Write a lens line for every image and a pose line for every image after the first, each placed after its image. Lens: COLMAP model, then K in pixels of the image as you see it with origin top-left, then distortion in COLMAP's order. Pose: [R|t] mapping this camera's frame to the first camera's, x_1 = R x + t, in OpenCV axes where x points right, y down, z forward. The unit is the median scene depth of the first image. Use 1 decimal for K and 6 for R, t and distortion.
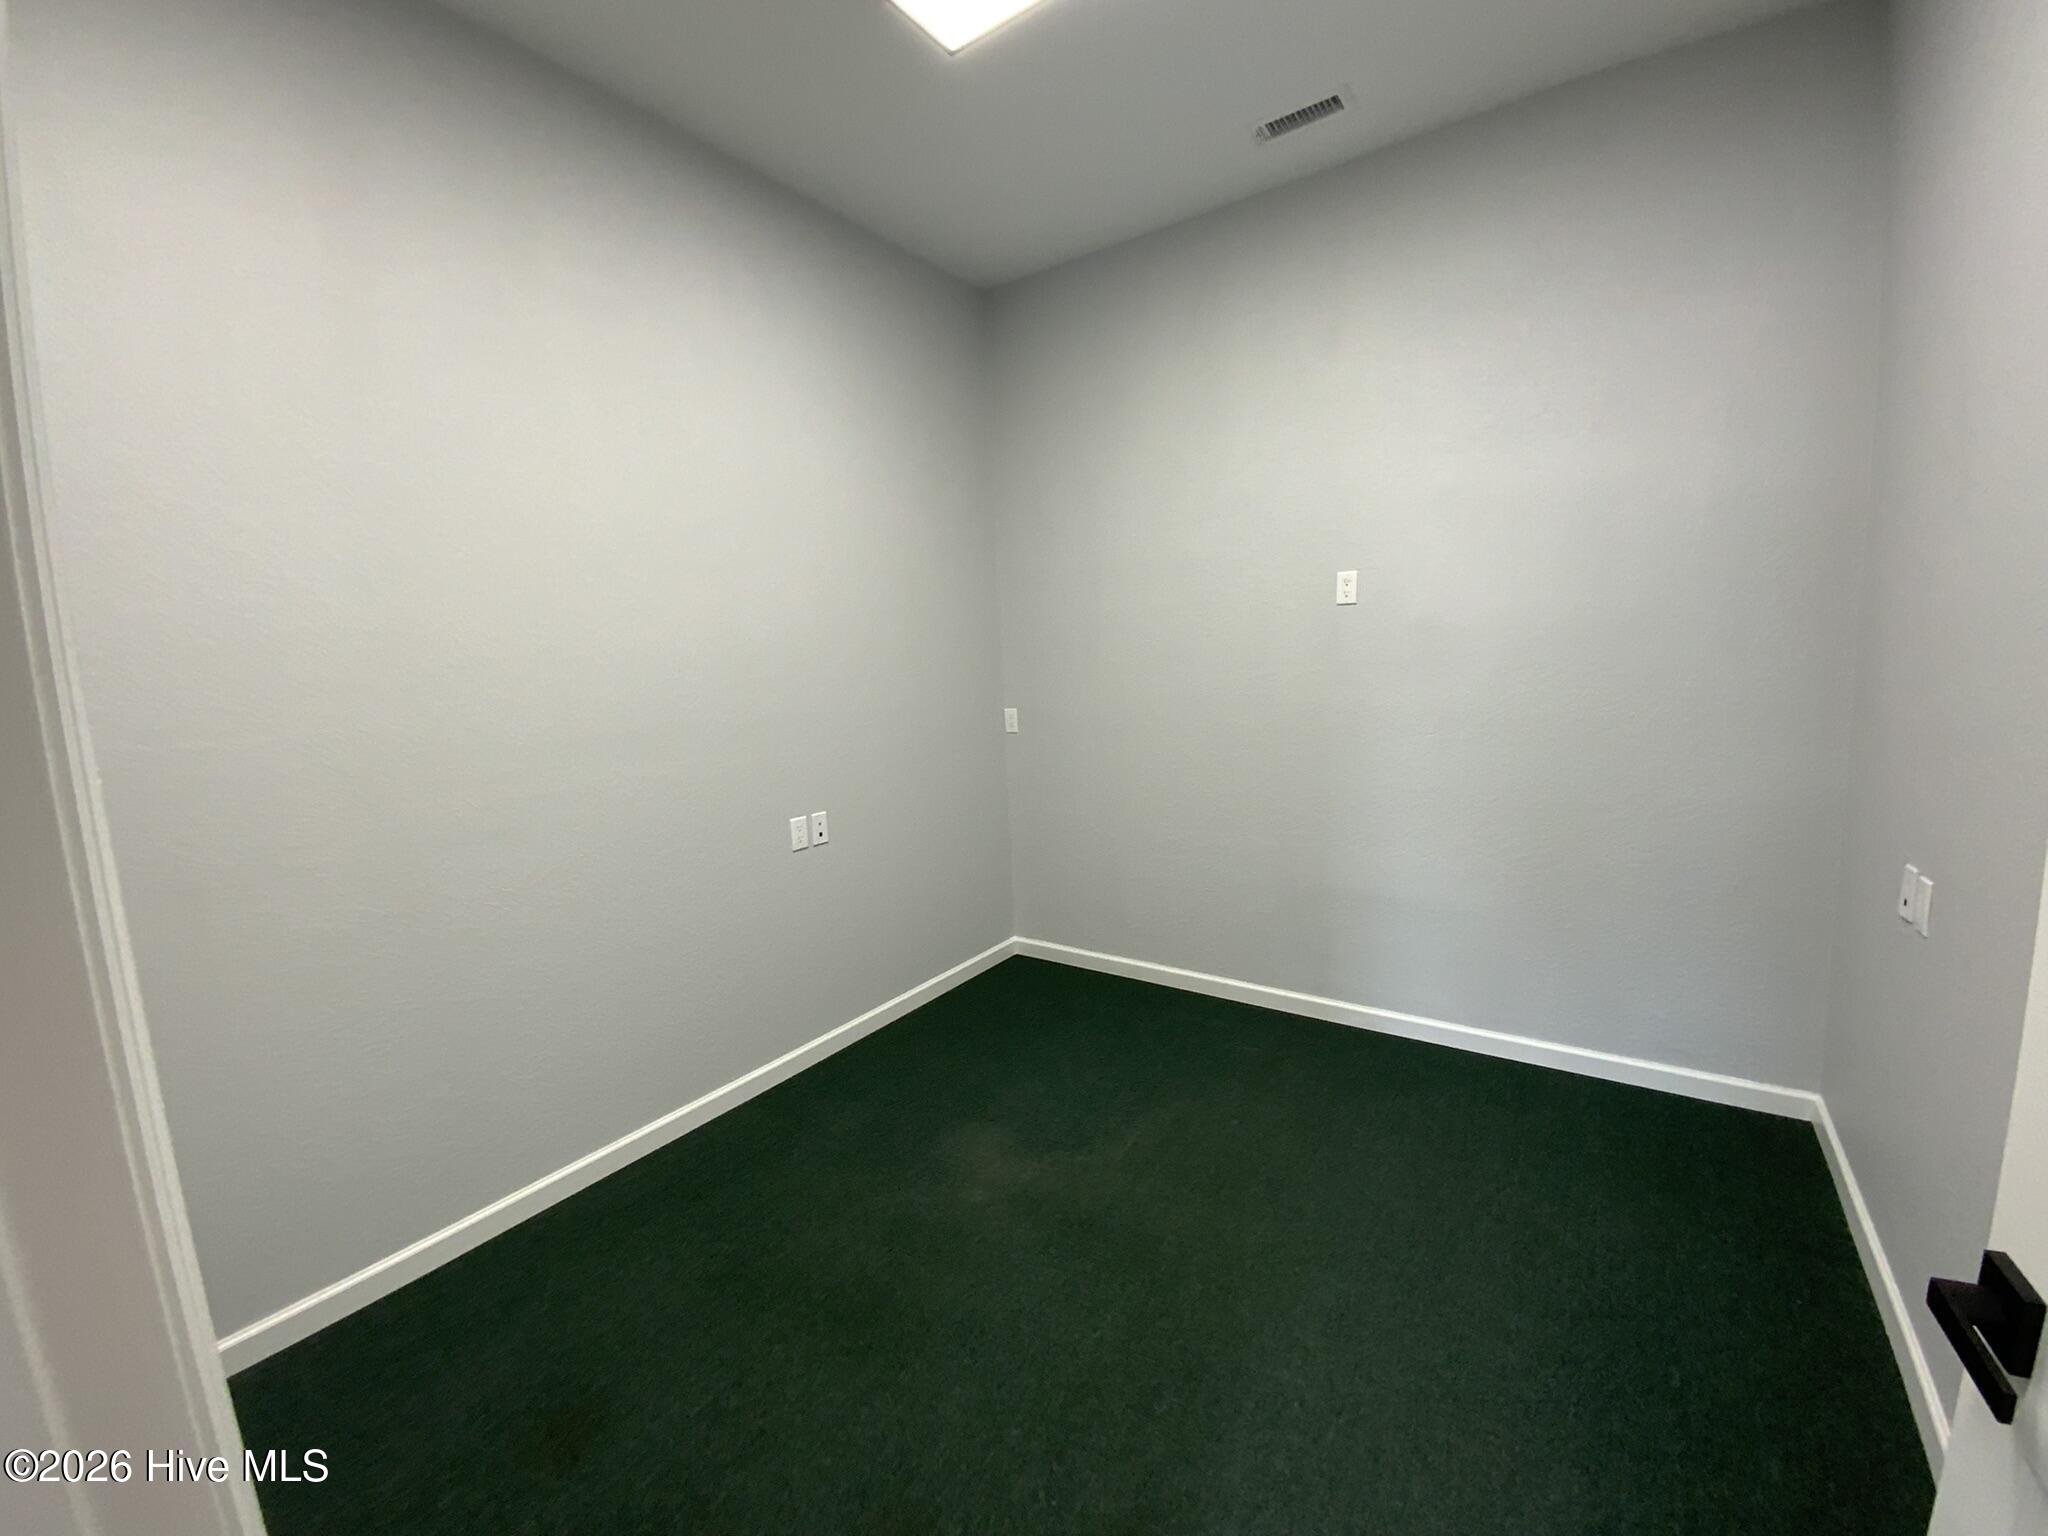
lens RADIAL K [[833.1, 0, 1029.4], [0, 833.1, 763.8], [0, 0, 1]] dist [0.002498, -0.001788]
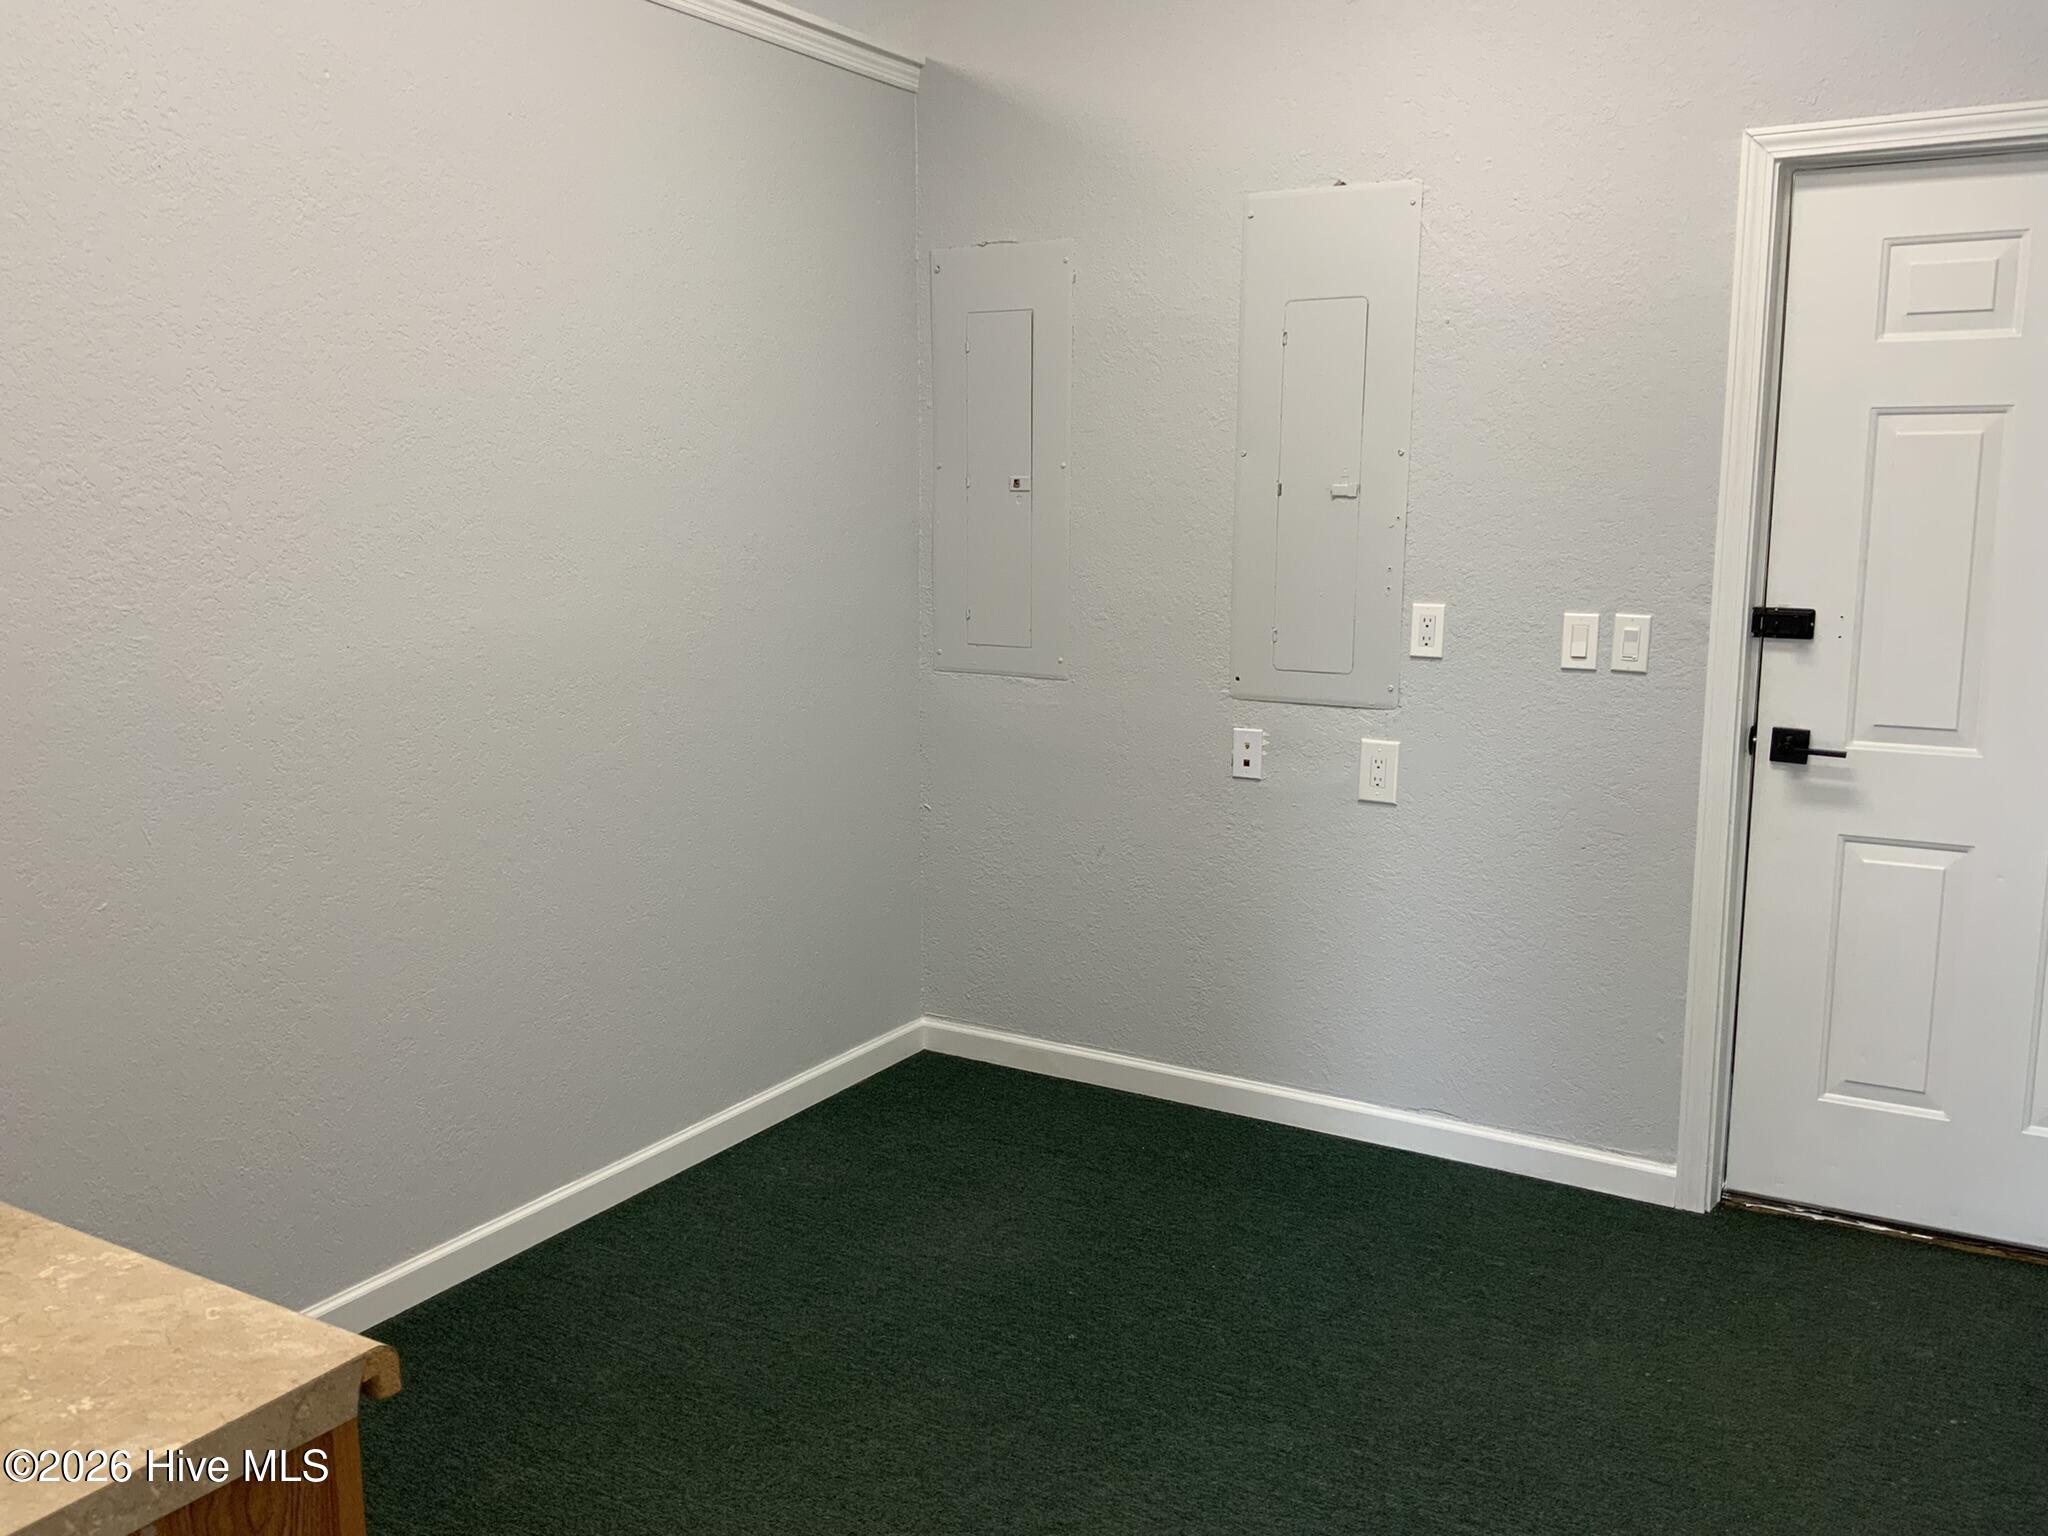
lens RADIAL K [[1714.0, 0, 1021.7], [0, 1714.0, 768.3], [0, 0, 1]] dist [0.002762, 0.001470]
pose [[0.993242, 0.042477, 0.108006, -0.176143], [-0.045024, 0.998760, 0.021252, 0.040529], [-0.106969, -0.025971, 0.993923, -0.248562]]
